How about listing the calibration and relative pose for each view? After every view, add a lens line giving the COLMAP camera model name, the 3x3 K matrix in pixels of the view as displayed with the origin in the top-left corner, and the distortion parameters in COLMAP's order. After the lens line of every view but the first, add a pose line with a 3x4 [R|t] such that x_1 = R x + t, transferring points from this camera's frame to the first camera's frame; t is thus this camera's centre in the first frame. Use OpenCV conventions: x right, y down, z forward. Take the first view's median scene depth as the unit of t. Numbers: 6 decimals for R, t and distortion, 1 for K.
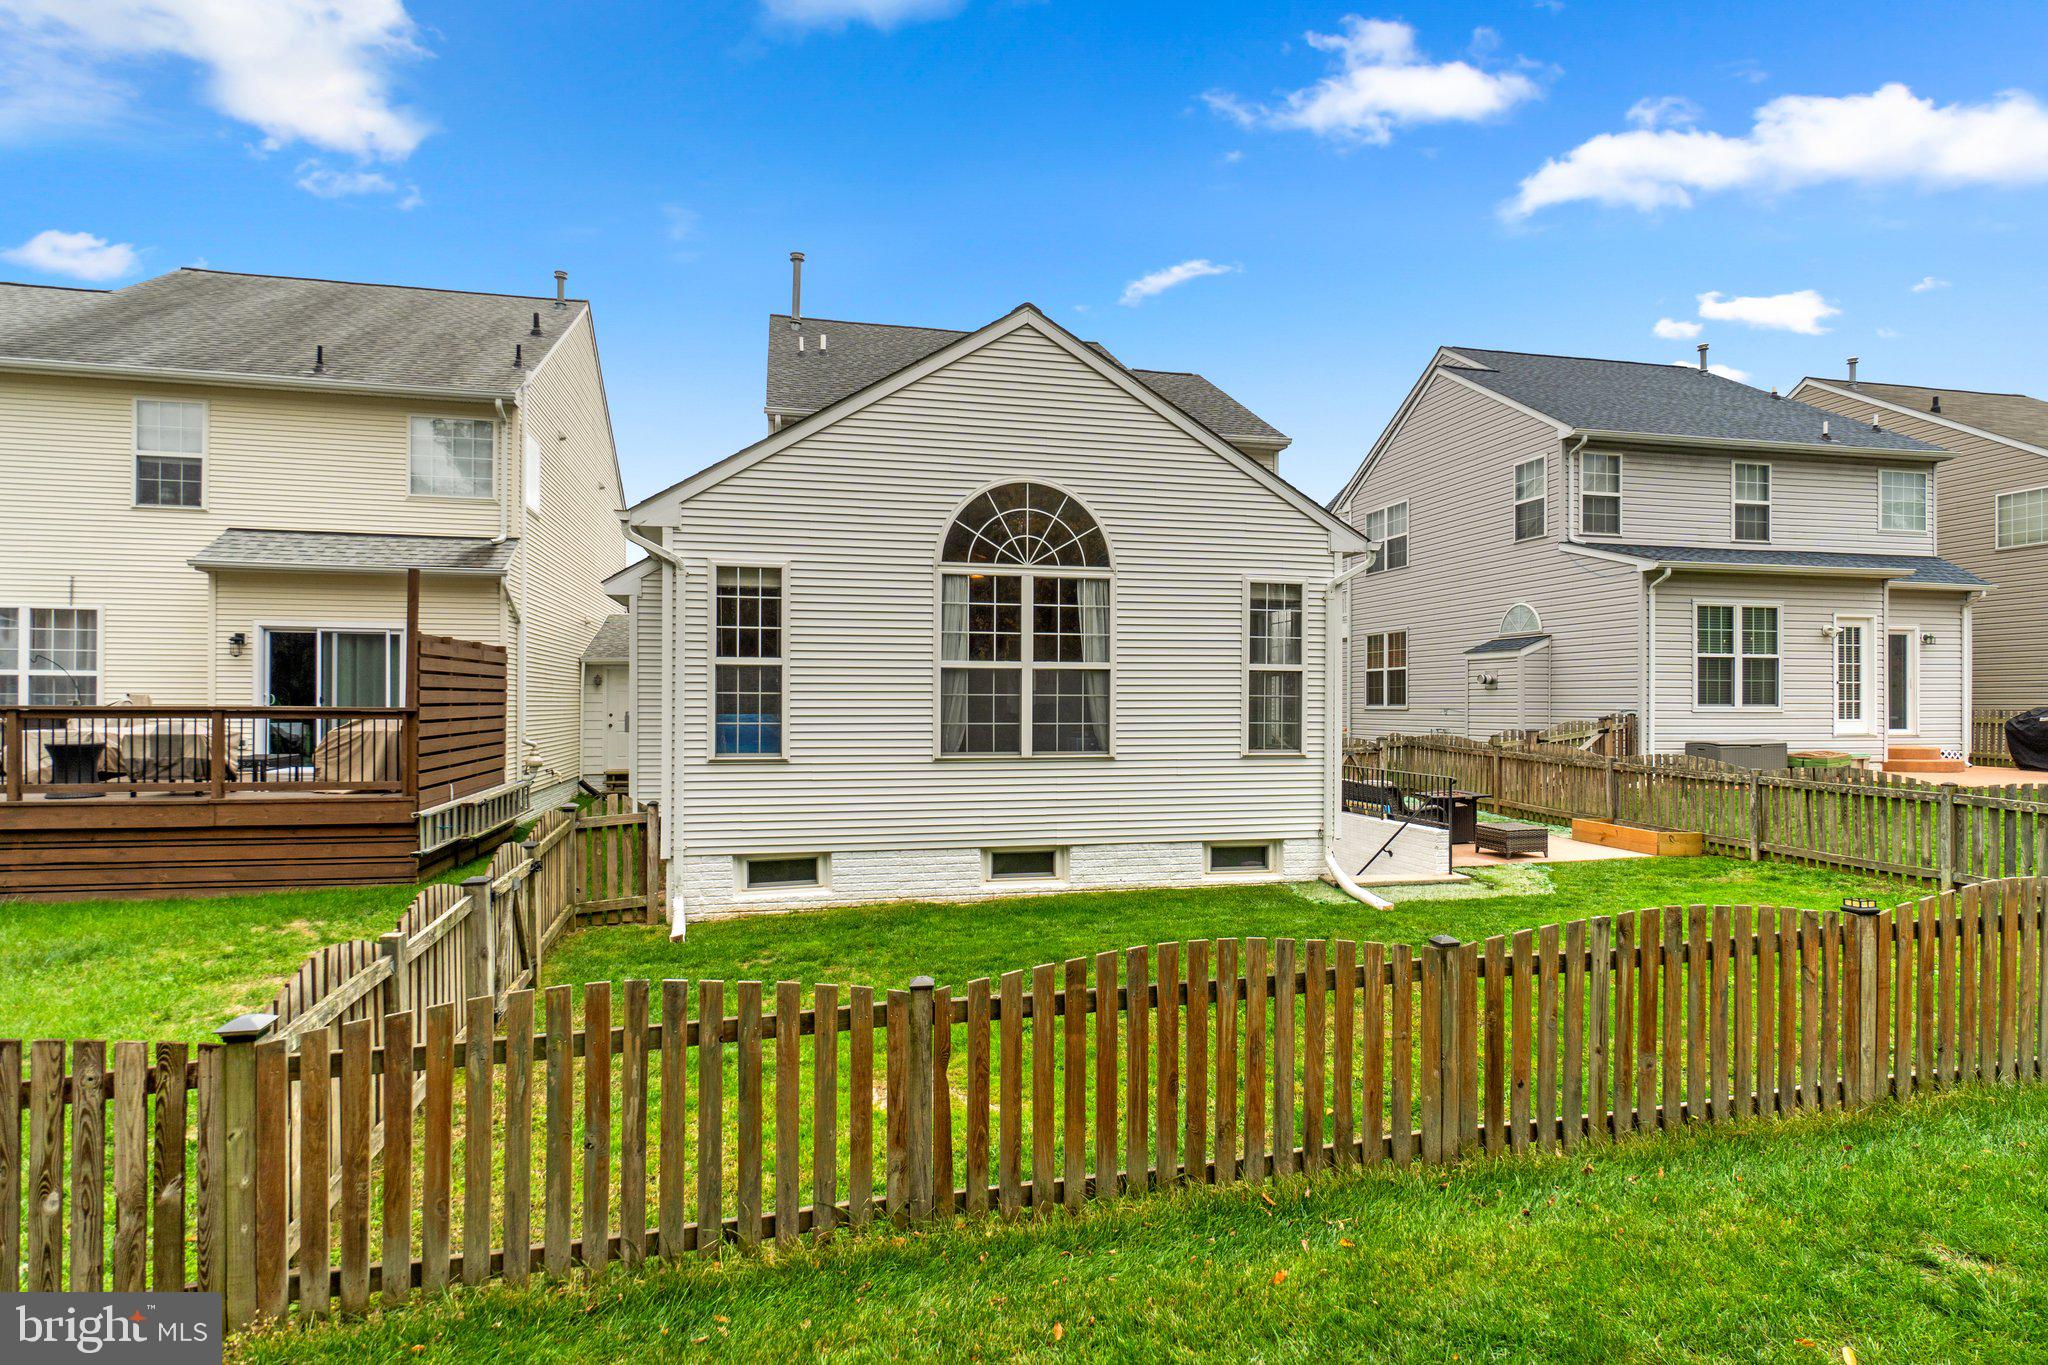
lens RADIAL K [[1051.6, 0, 1024.0], [0, 1051.6, 685.5], [0, 0, 1]] dist [-0.004320, 0.002566]
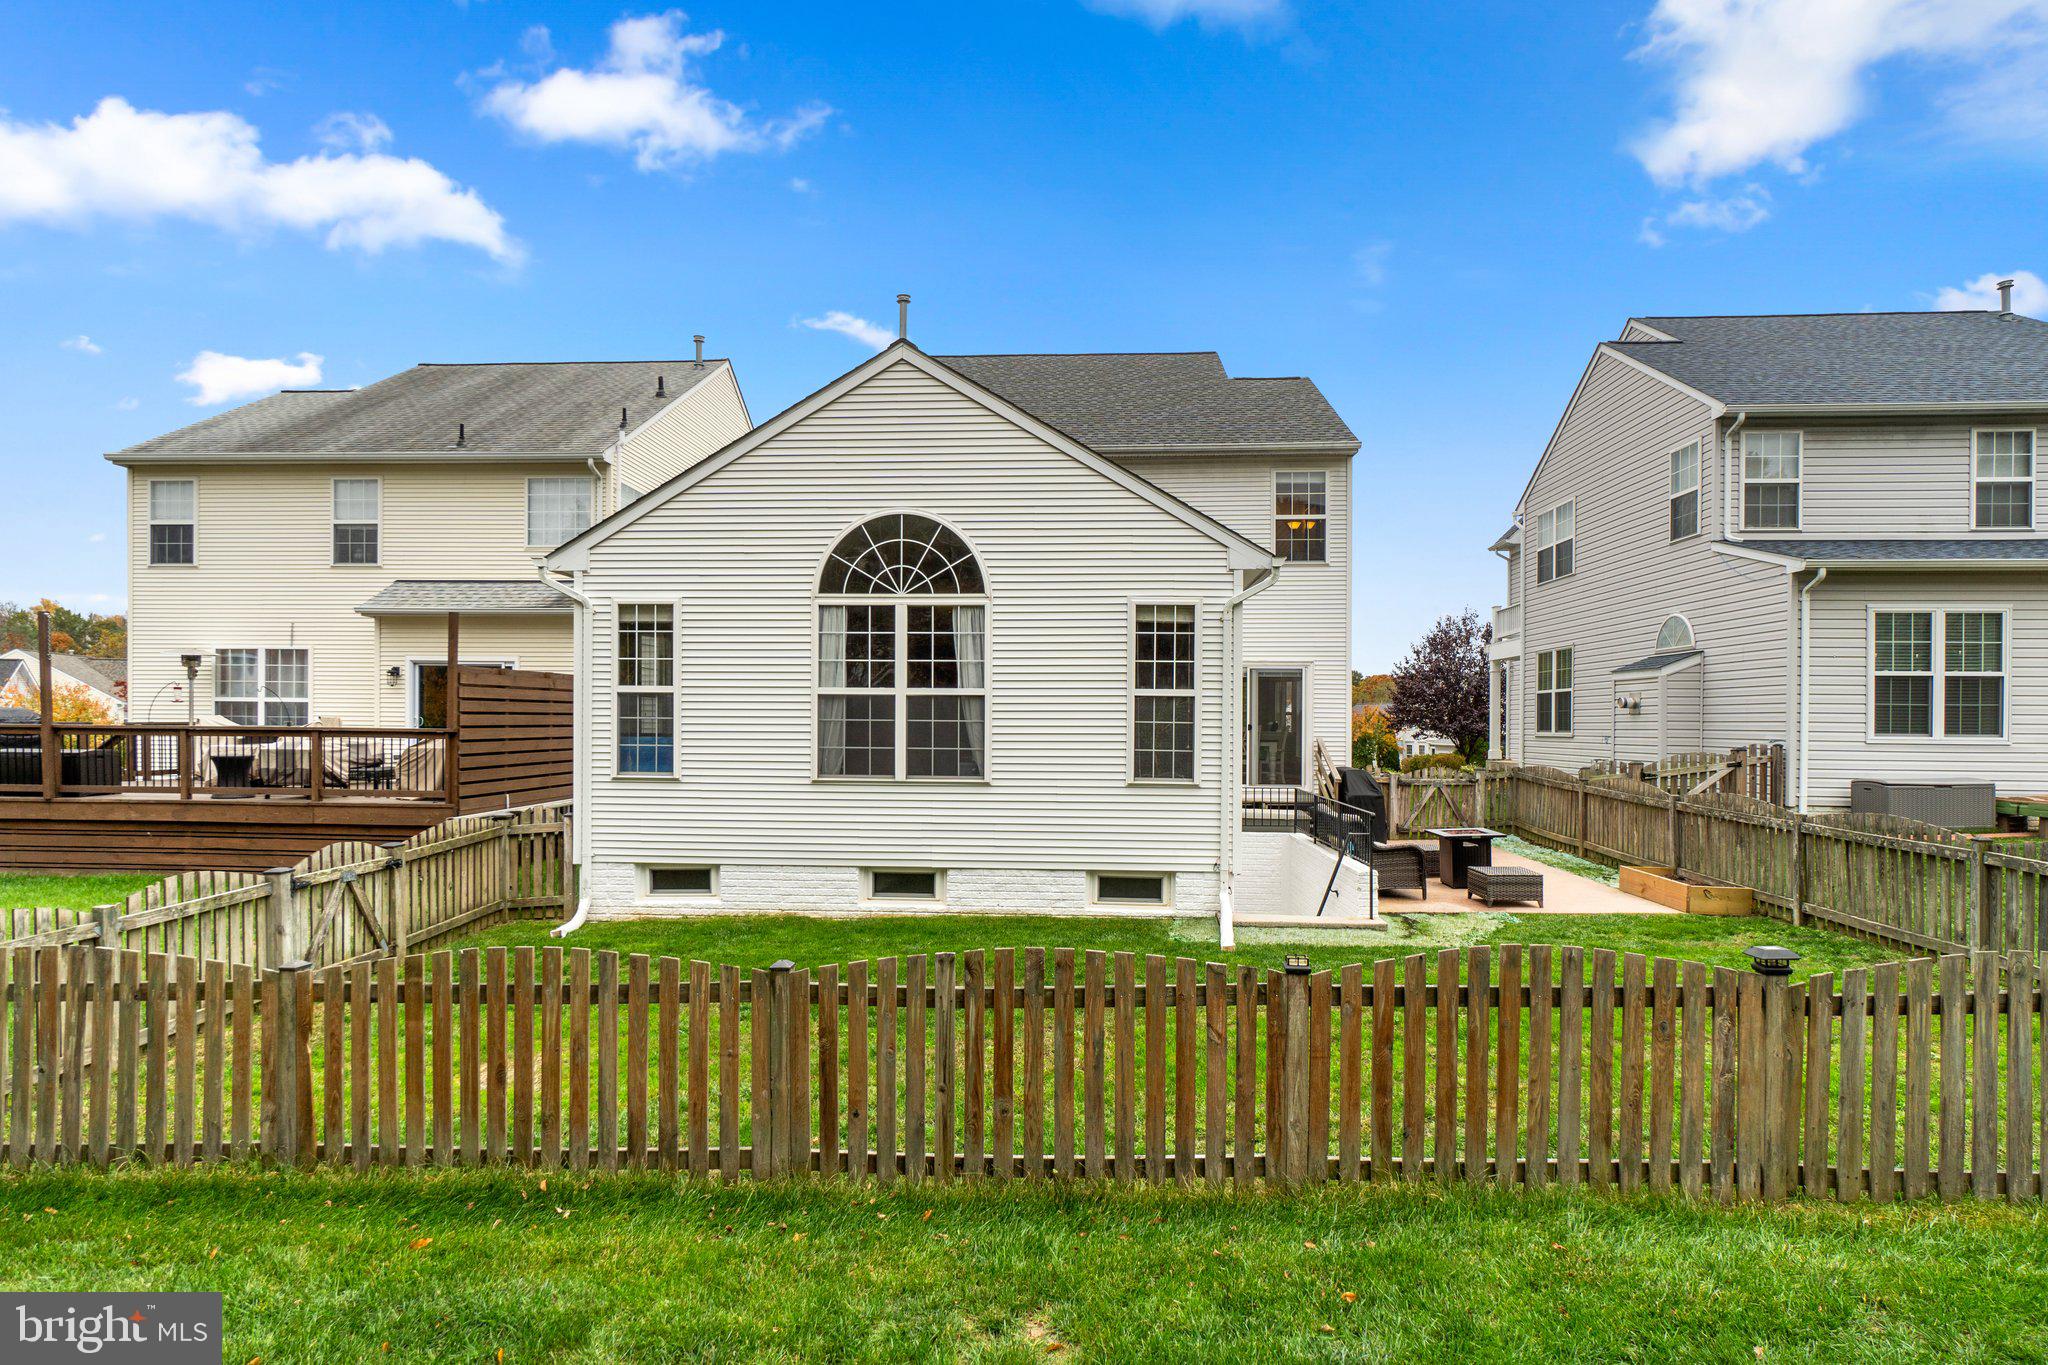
lens RADIAL K [[1051.6, 0, 952.9], [0, 1051.6, 717.4], [0, 0, 1]] dist [-0.004320, 0.002566]
pose [[0.958222, 0.002818, -0.286010, 0.330602], [-0.000379, 0.999963, 0.008583, -0.002715], [0.286024, -0.008116, 0.958188, 0.027321]]
